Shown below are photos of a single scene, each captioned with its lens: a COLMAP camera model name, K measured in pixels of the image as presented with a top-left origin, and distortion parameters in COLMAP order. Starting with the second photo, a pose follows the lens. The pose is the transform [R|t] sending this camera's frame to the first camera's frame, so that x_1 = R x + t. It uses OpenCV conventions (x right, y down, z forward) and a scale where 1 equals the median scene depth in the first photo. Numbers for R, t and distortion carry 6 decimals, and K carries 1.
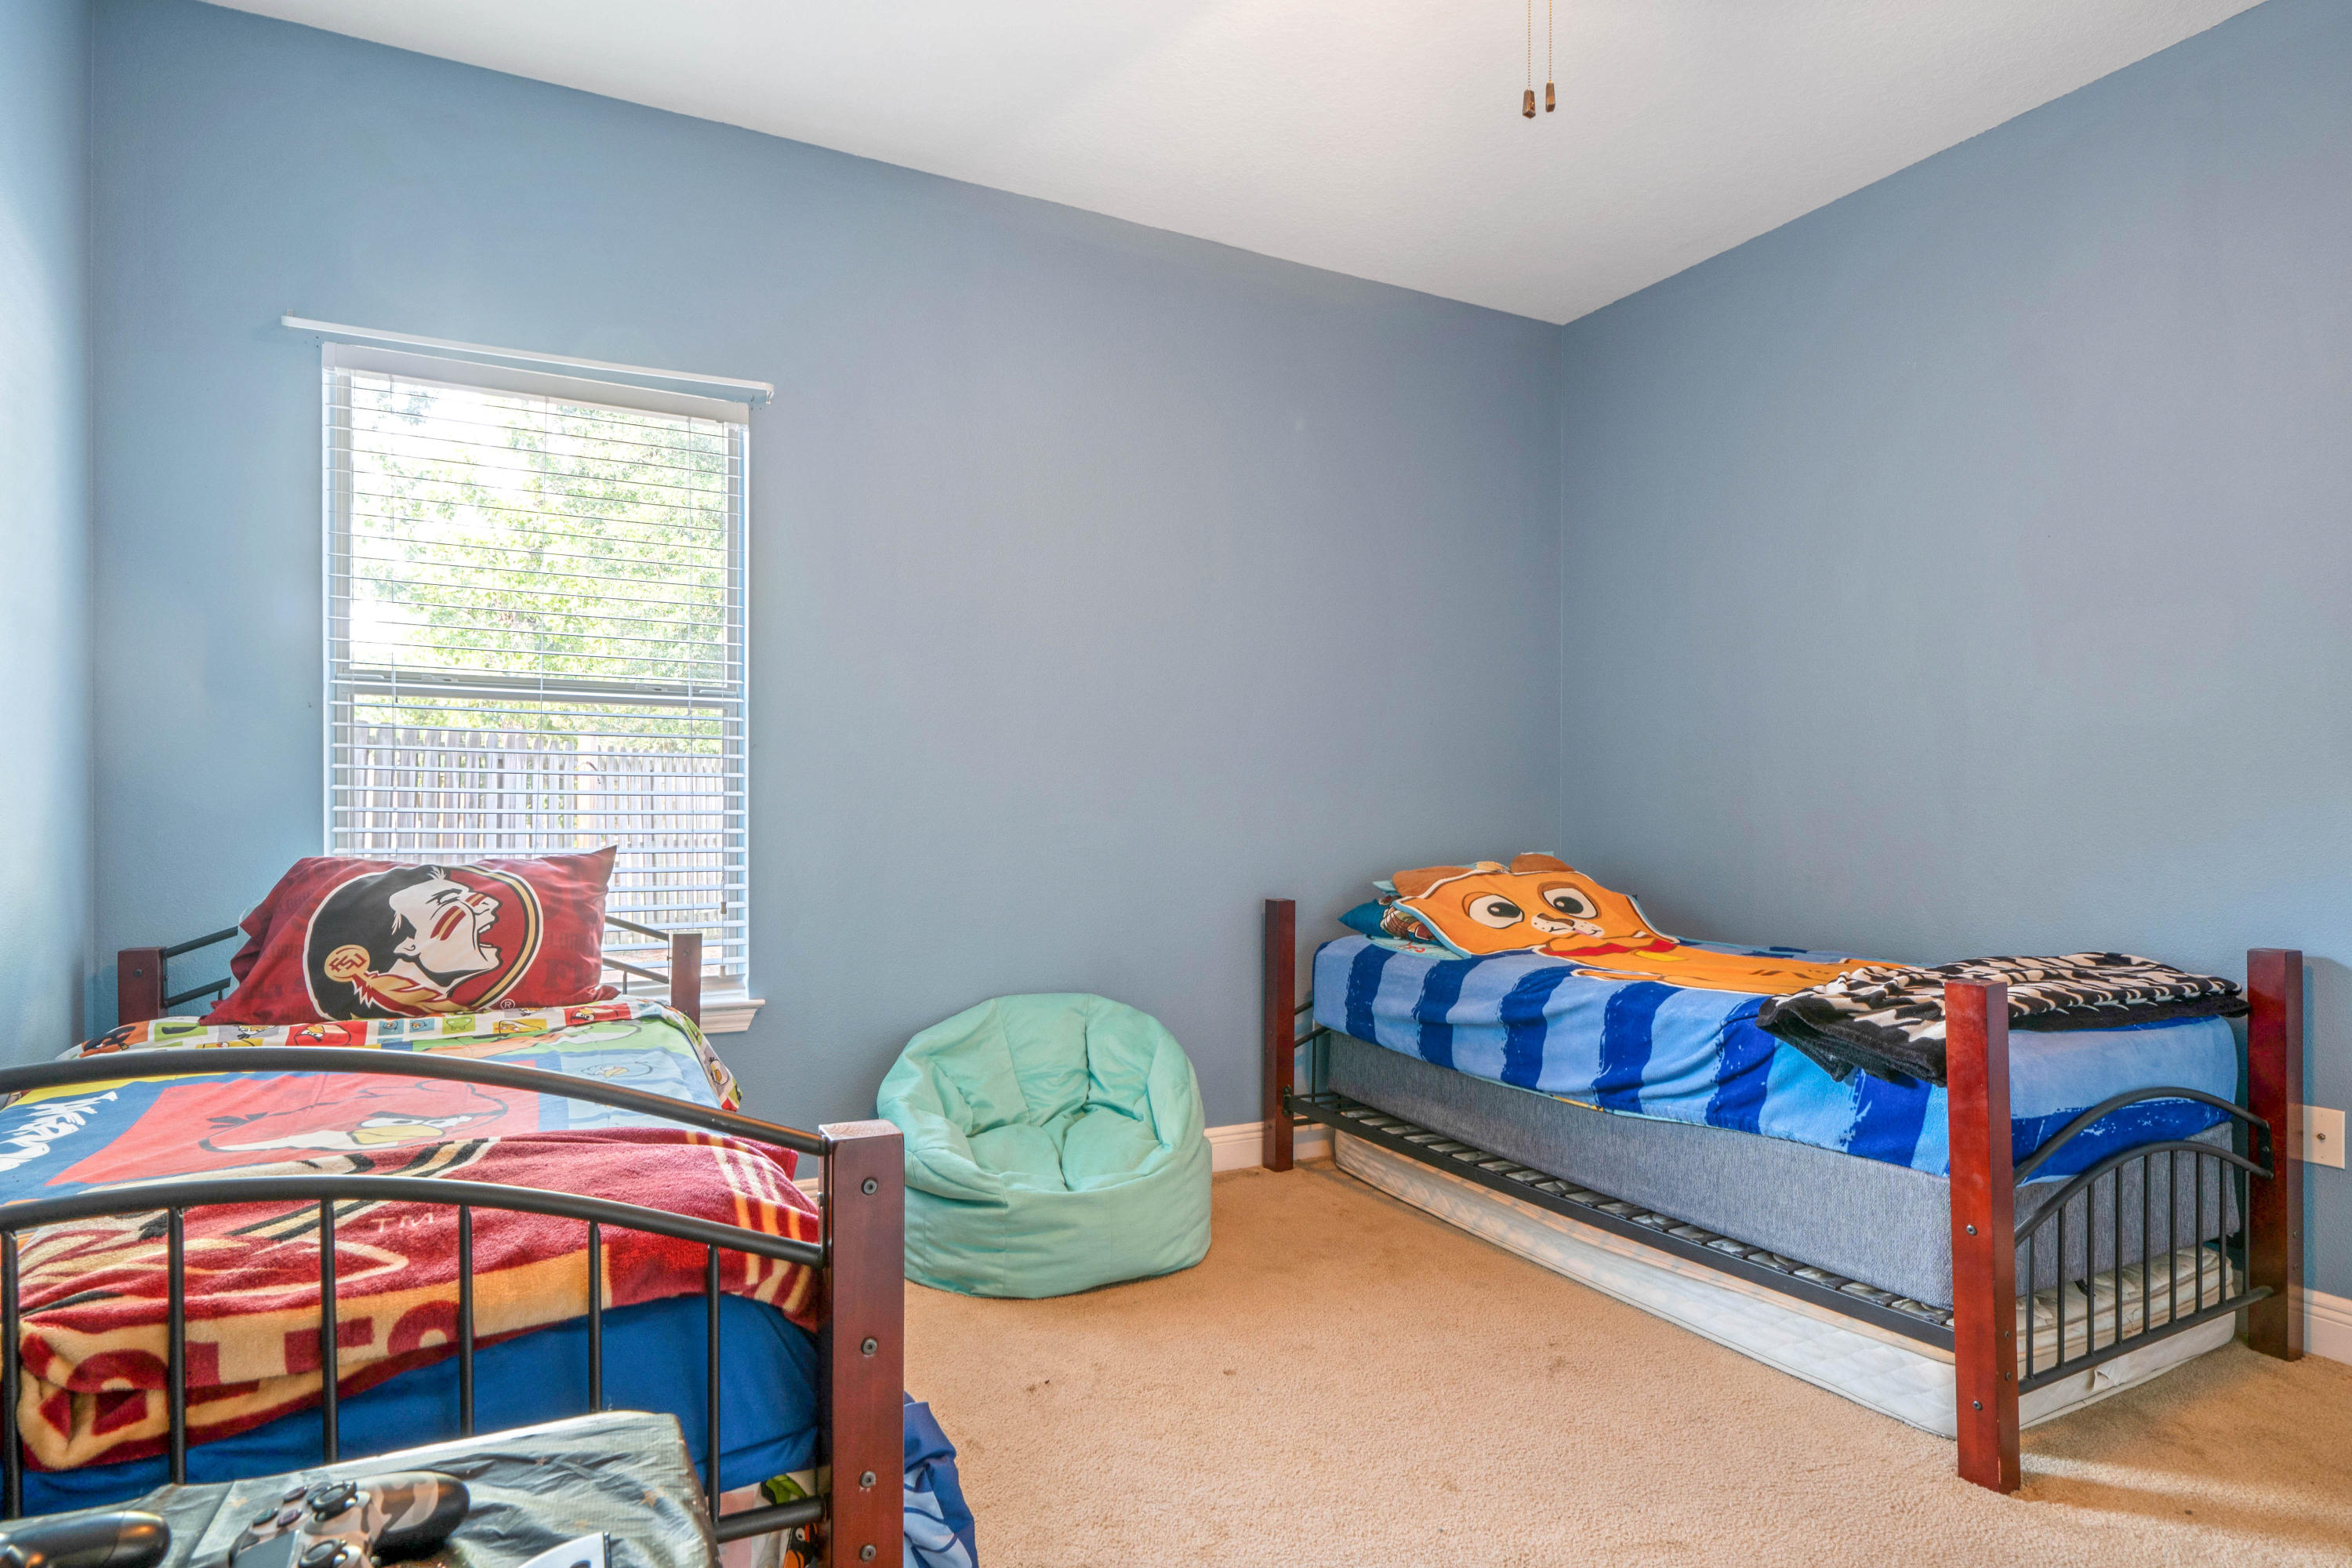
lens RADIAL K [[1234.7, 0, 1164.0], [0, 1234.7, 810.1], [0, 0, 1]] dist [-0.002120, -0.001197]
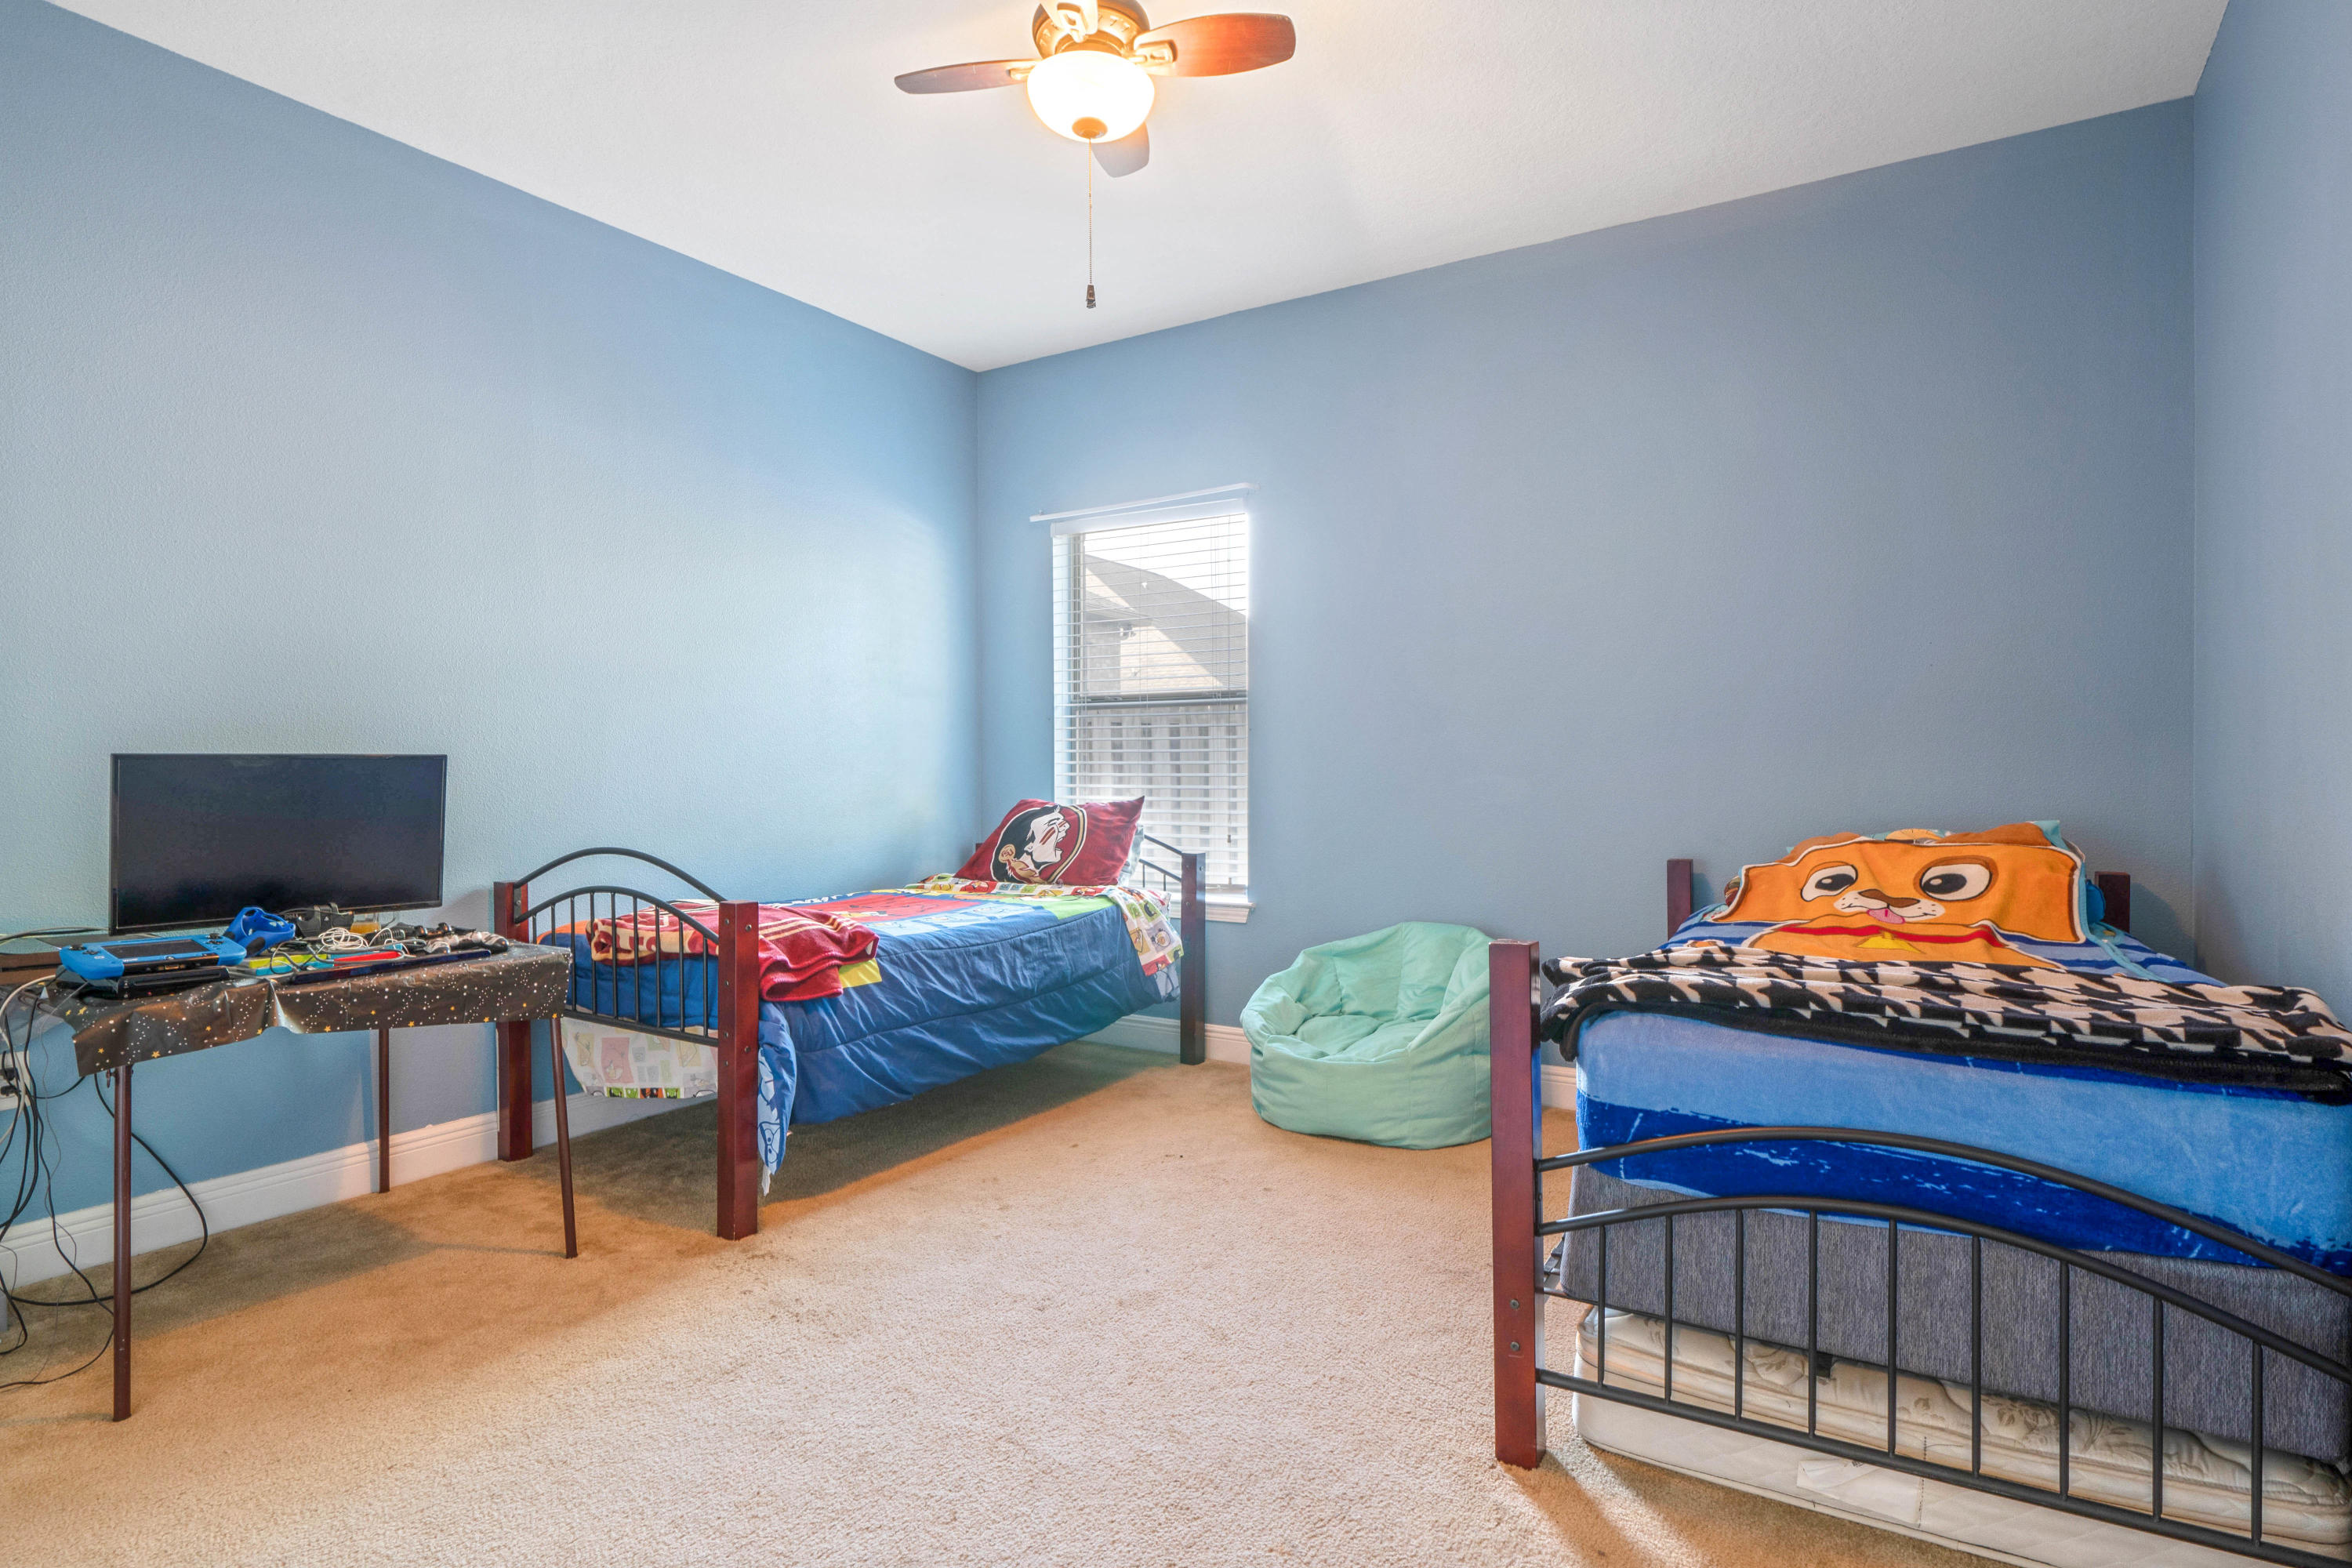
lens RADIAL K [[1195.7, 0, 1176.0], [0, 1195.7, 784.0], [0, 0, 1]] dist [-0.002790, -0.001703]
pose [[0.535536, 0.002732, -0.844508, 1.055470], [0.003681, 0.999978, 0.005568, 0.004839], [0.844504, -0.006090, 0.535514, 0.209600]]
